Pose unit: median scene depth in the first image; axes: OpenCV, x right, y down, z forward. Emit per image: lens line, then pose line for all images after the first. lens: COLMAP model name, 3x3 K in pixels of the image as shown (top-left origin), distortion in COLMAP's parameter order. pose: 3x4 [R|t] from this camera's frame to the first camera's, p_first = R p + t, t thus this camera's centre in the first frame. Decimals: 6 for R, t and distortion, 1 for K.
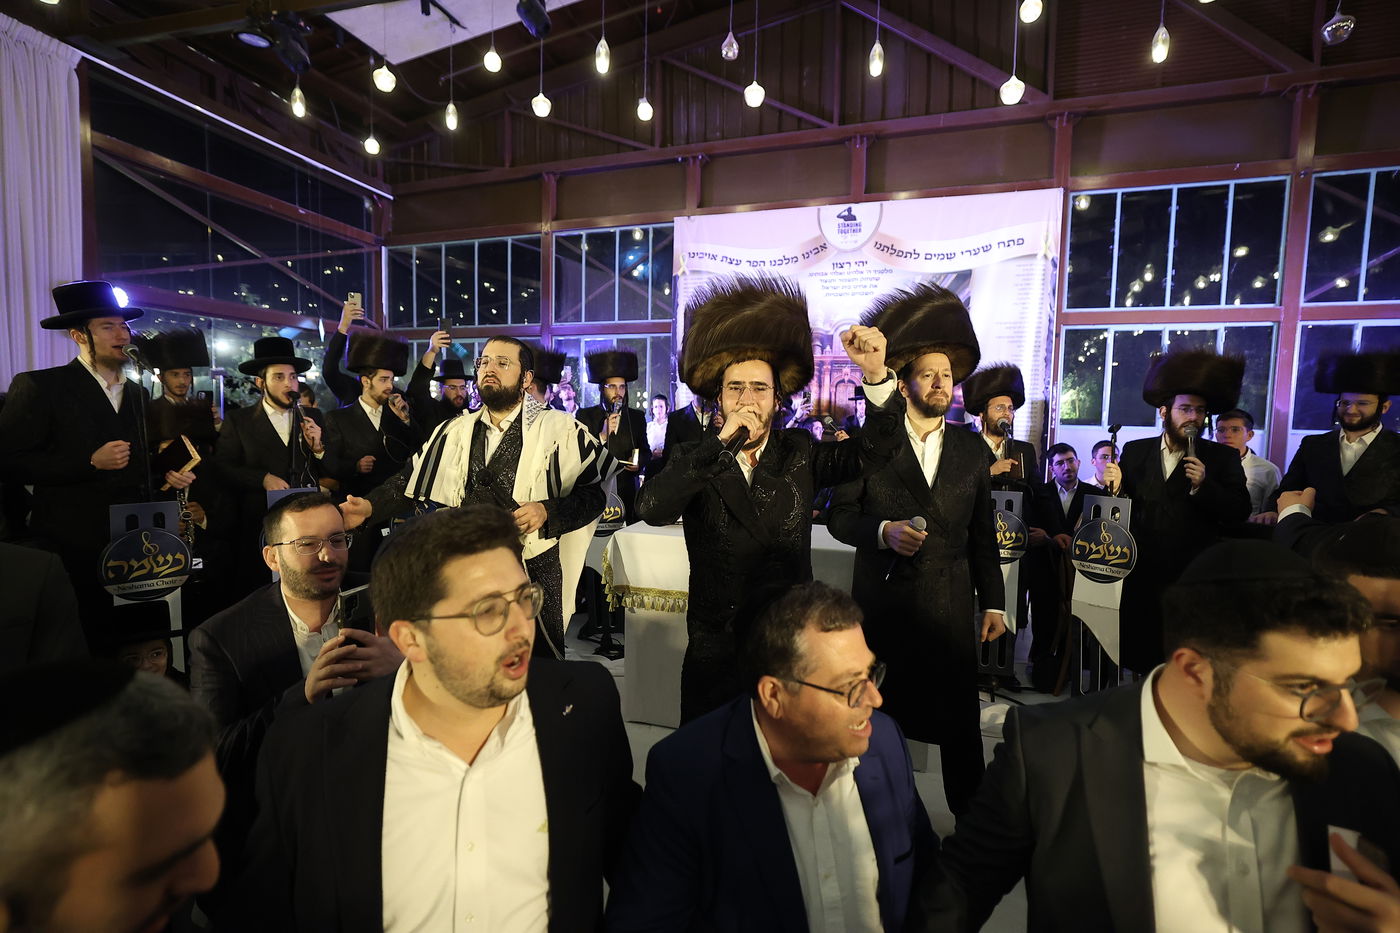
lens RADIAL K [[683.2, 0, 706.4], [0, 683.2, 469.5], [0, 0, 1]] dist [-0.037384, 0.021684]
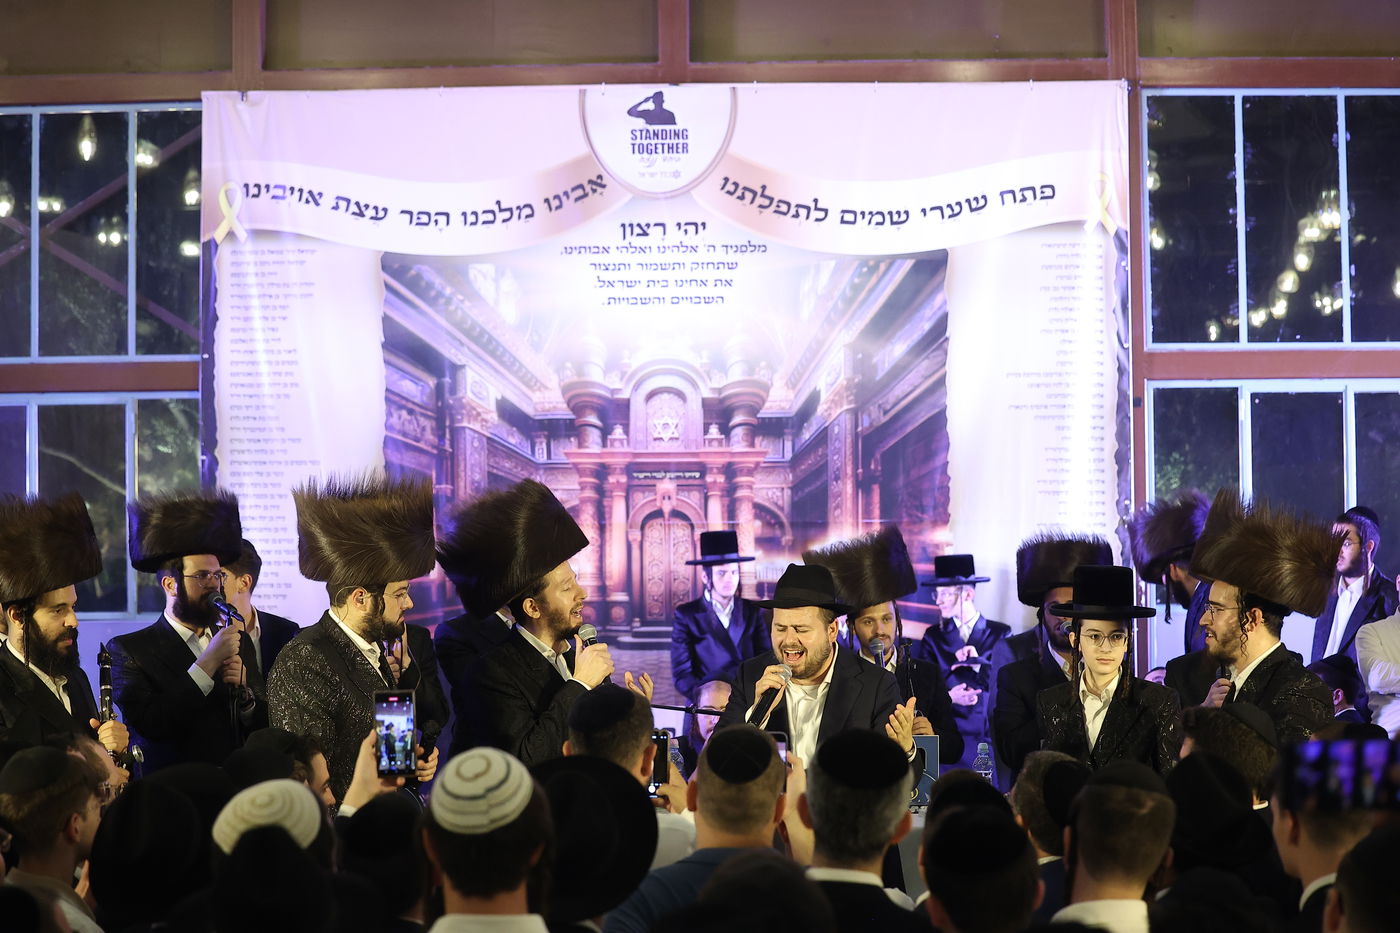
lens RADIAL K [[3000.6, 0, 643.3], [0, 3000.6, 457.9], [0, 0, 1]] dist [-0.213427, 0.000000]
pose [[0.951297, -0.020084, 0.307621, -0.357534], [0.053004, 0.993671, -0.099036, 0.011725], [-0.303685, 0.110517, 0.946341, -0.682421]]
